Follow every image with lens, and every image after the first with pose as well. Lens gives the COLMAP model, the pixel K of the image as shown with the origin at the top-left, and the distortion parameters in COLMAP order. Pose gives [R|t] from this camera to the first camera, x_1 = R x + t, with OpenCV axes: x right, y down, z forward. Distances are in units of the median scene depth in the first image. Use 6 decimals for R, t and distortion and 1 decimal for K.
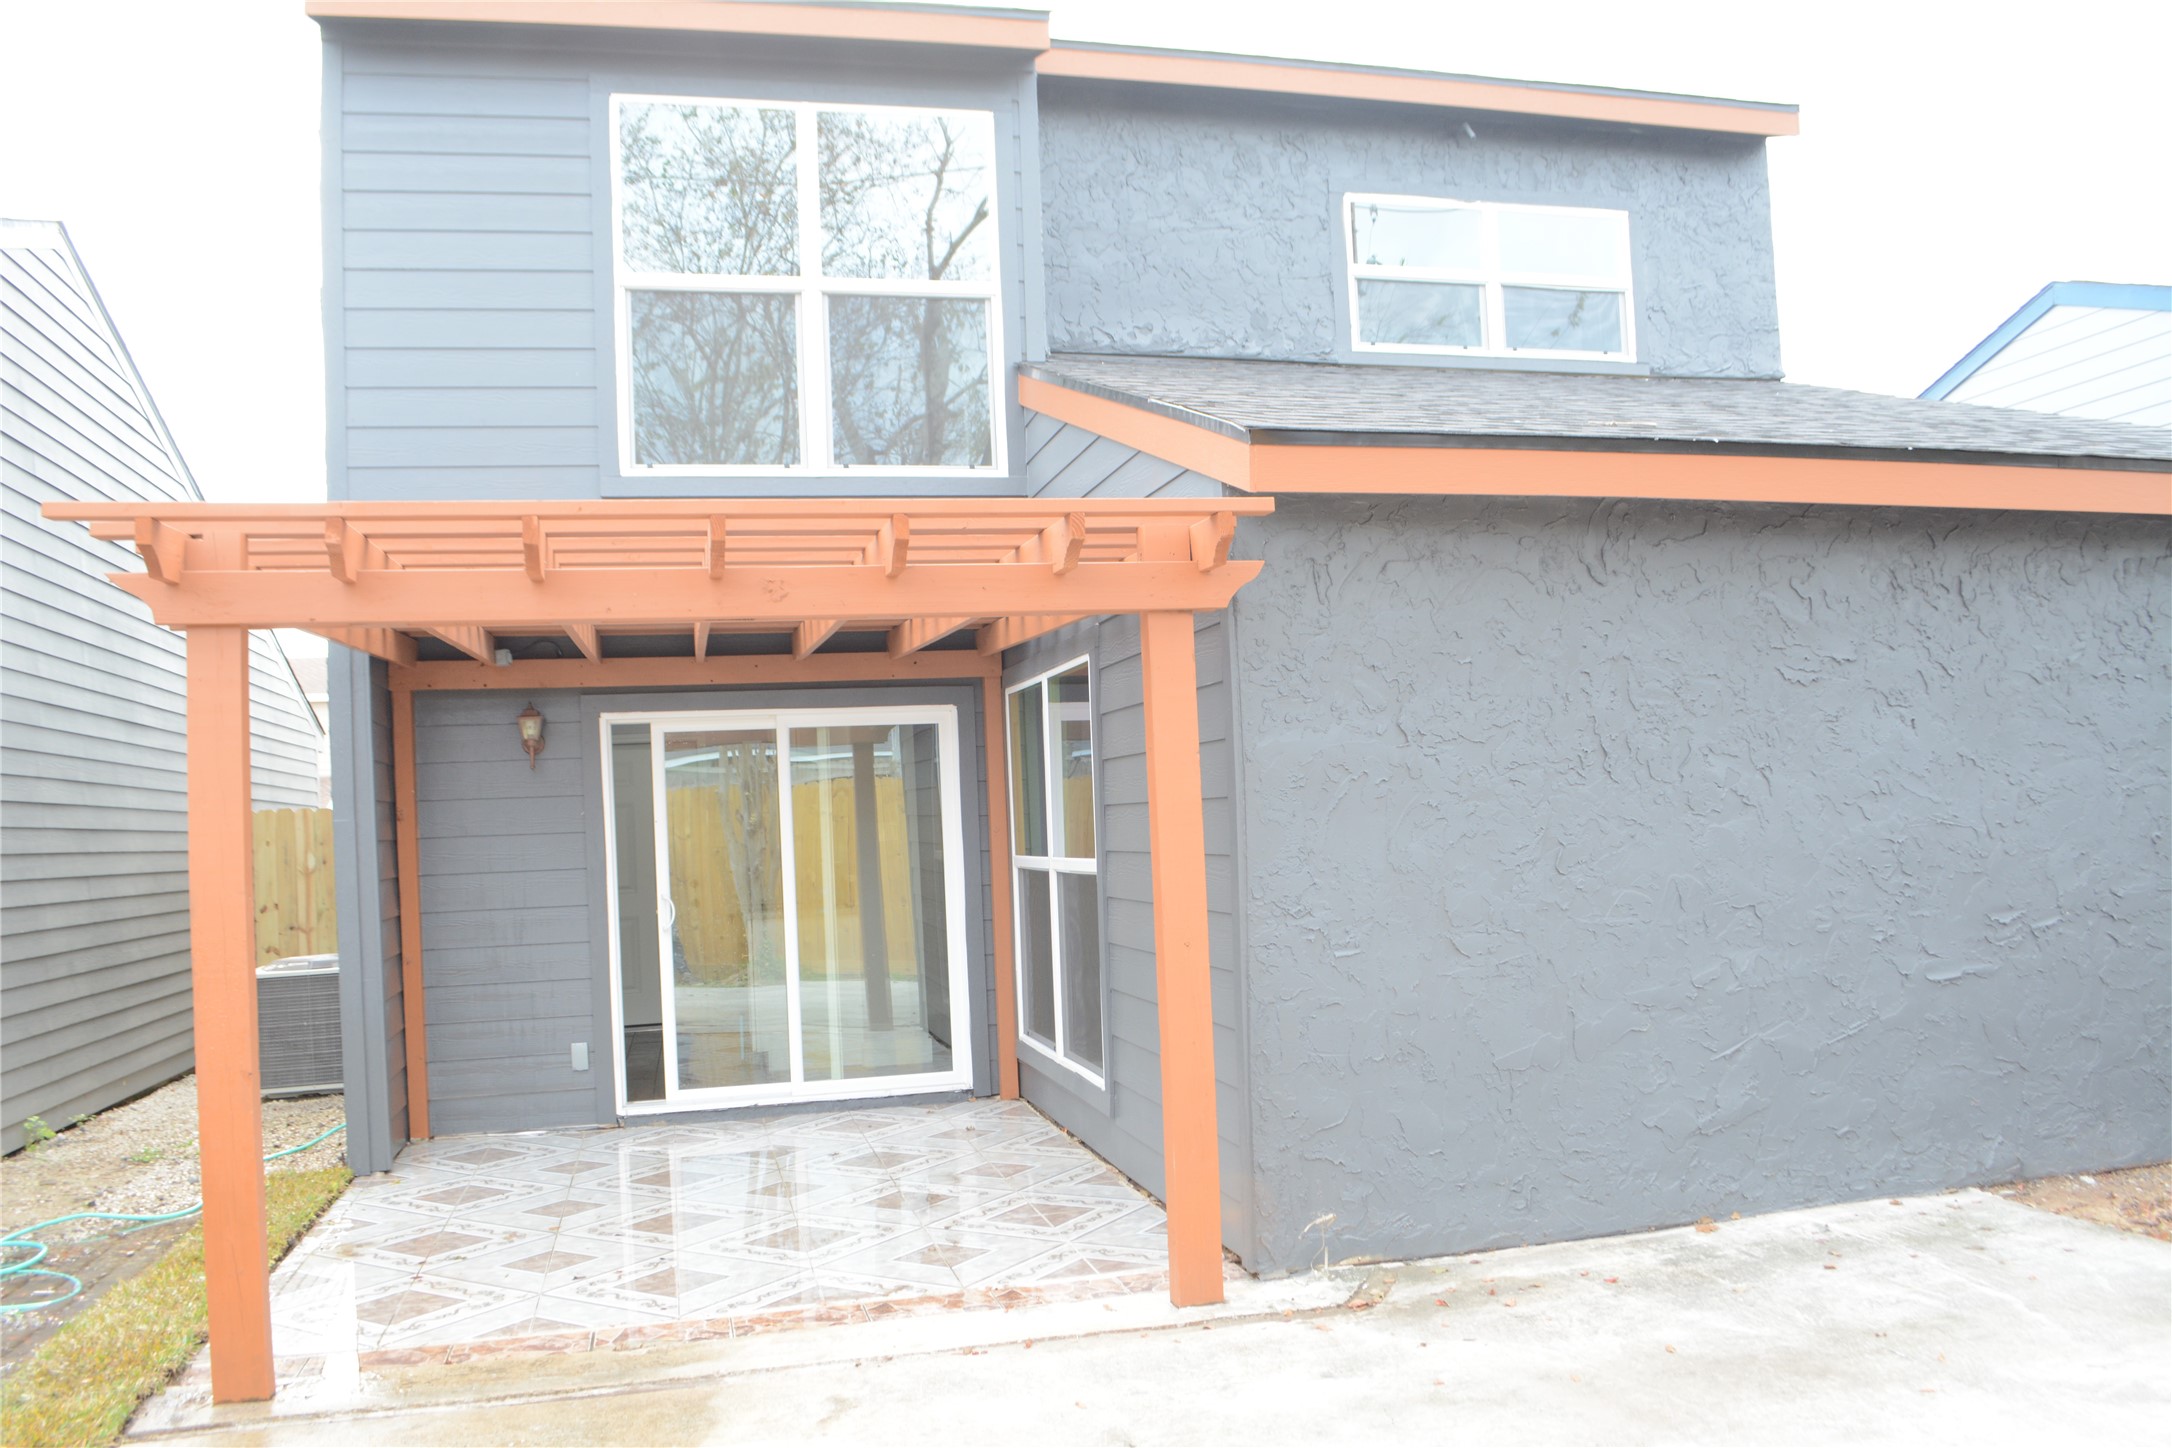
lens RADIAL K [[1716.1, 0, 1081.9], [0, 1716.1, 735.8], [0, 0, 1]] dist [-0.077493, 0.013741]
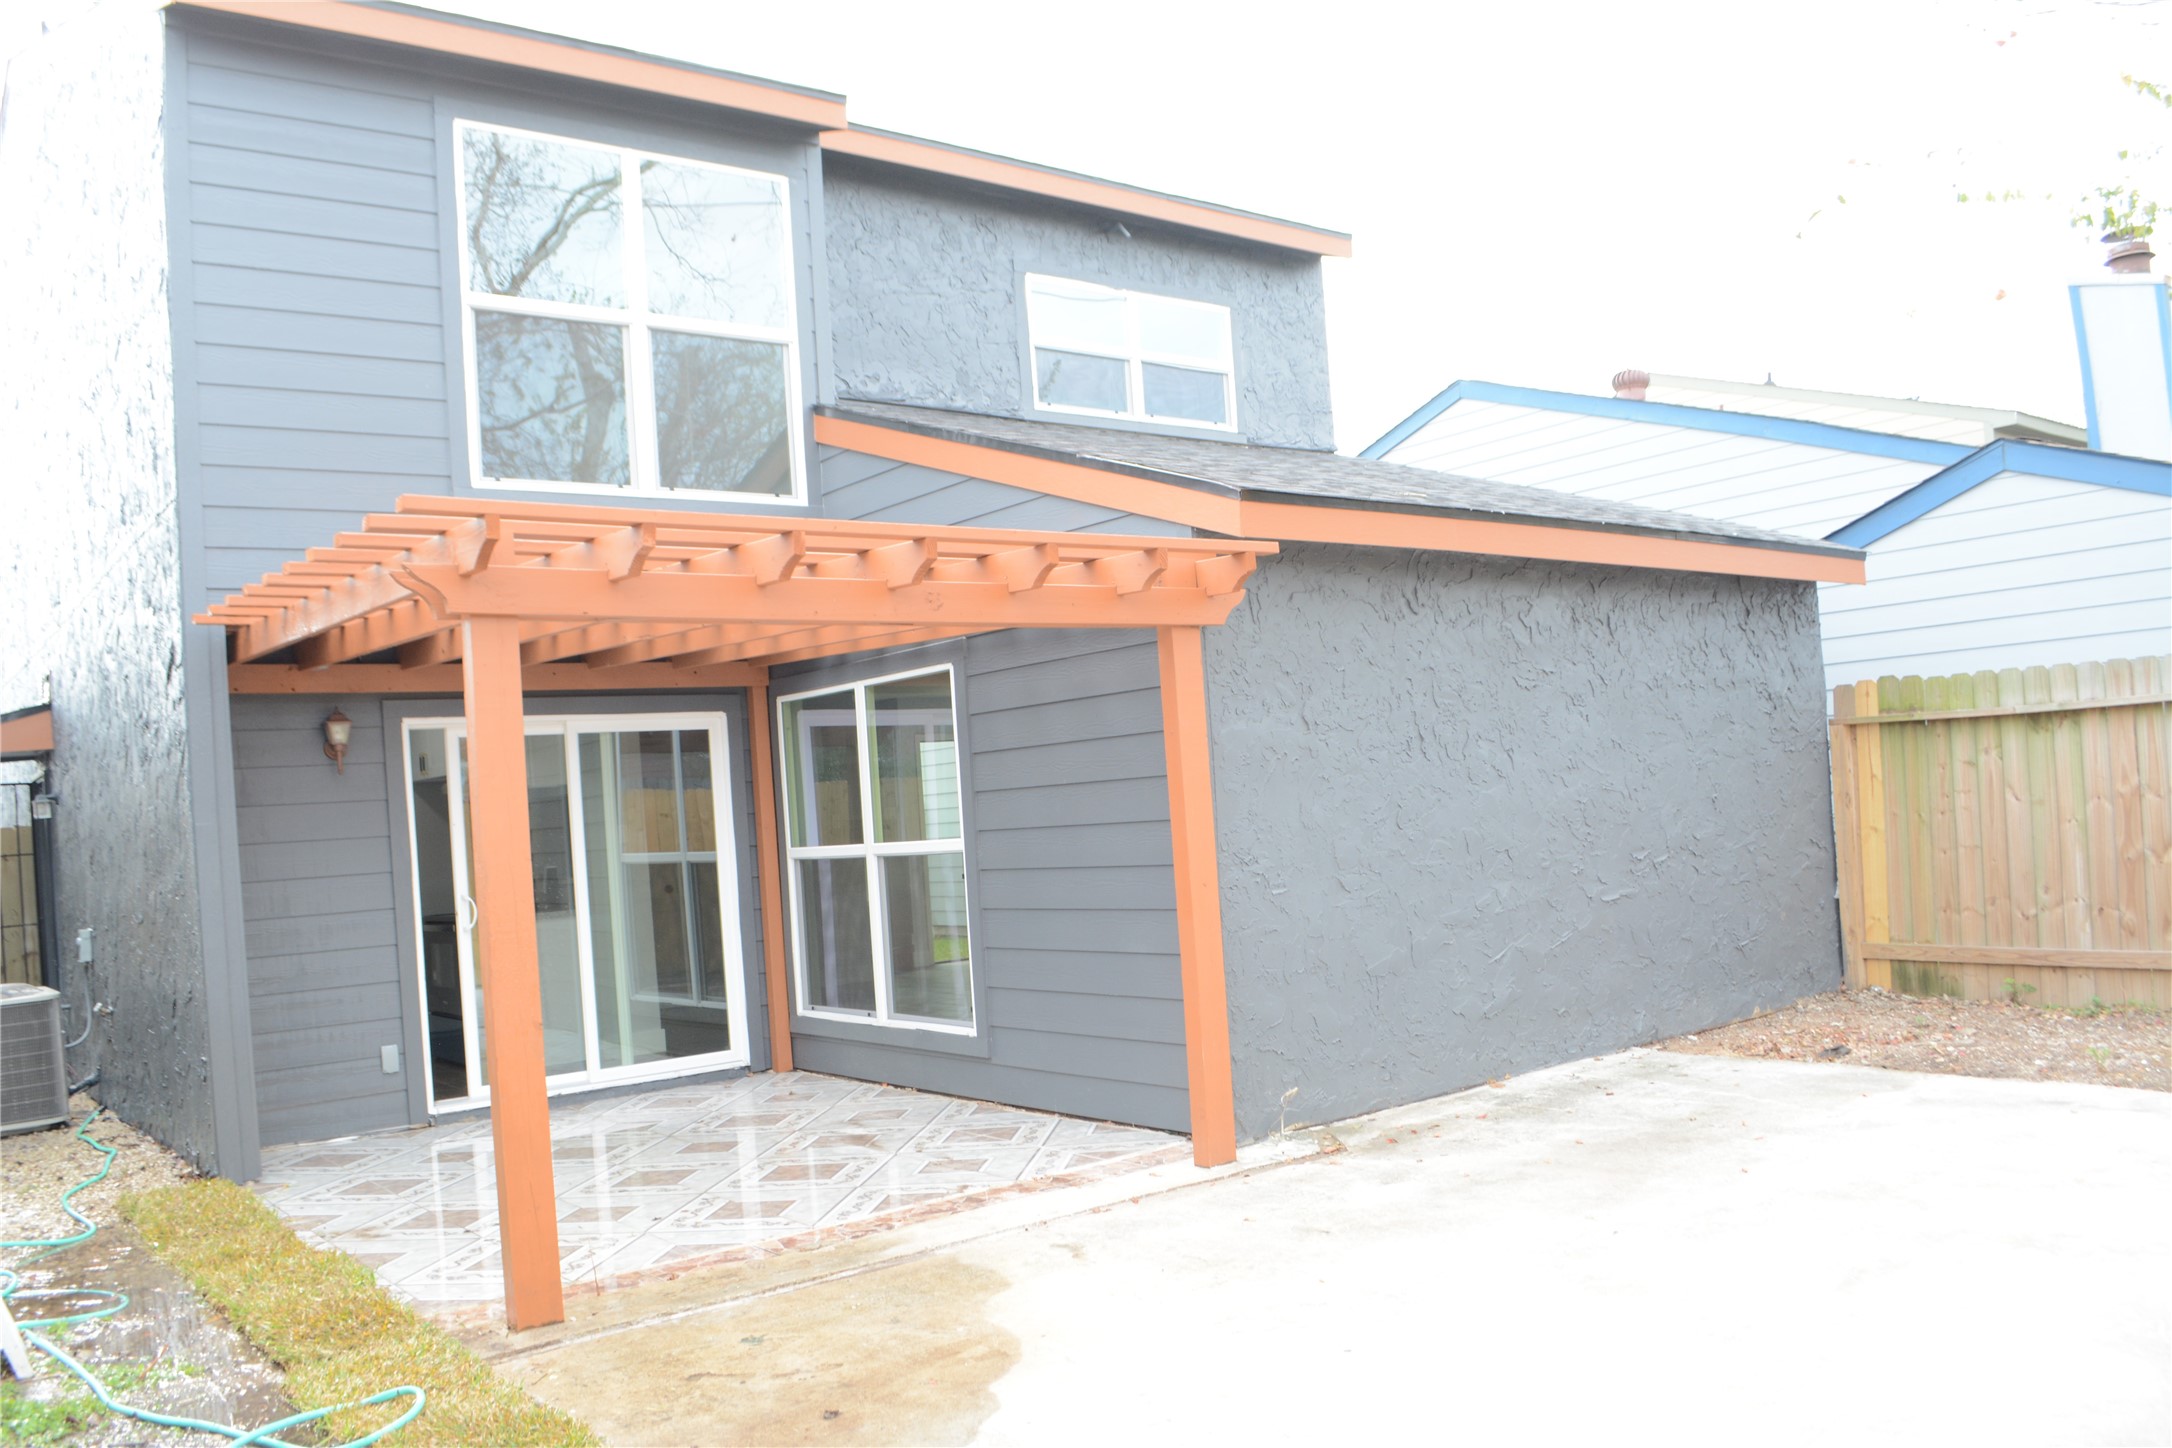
lens RADIAL K [[1716.1, 0, 1098.1], [0, 1716.1, 723.5], [0, 0, 1]] dist [-0.077493, 0.013741]
pose [[0.912812, -0.001663, 0.408376, -0.342653], [0.011399, 0.999706, -0.021407, 0.017285], [-0.408220, 0.024196, 0.912563, -0.094364]]
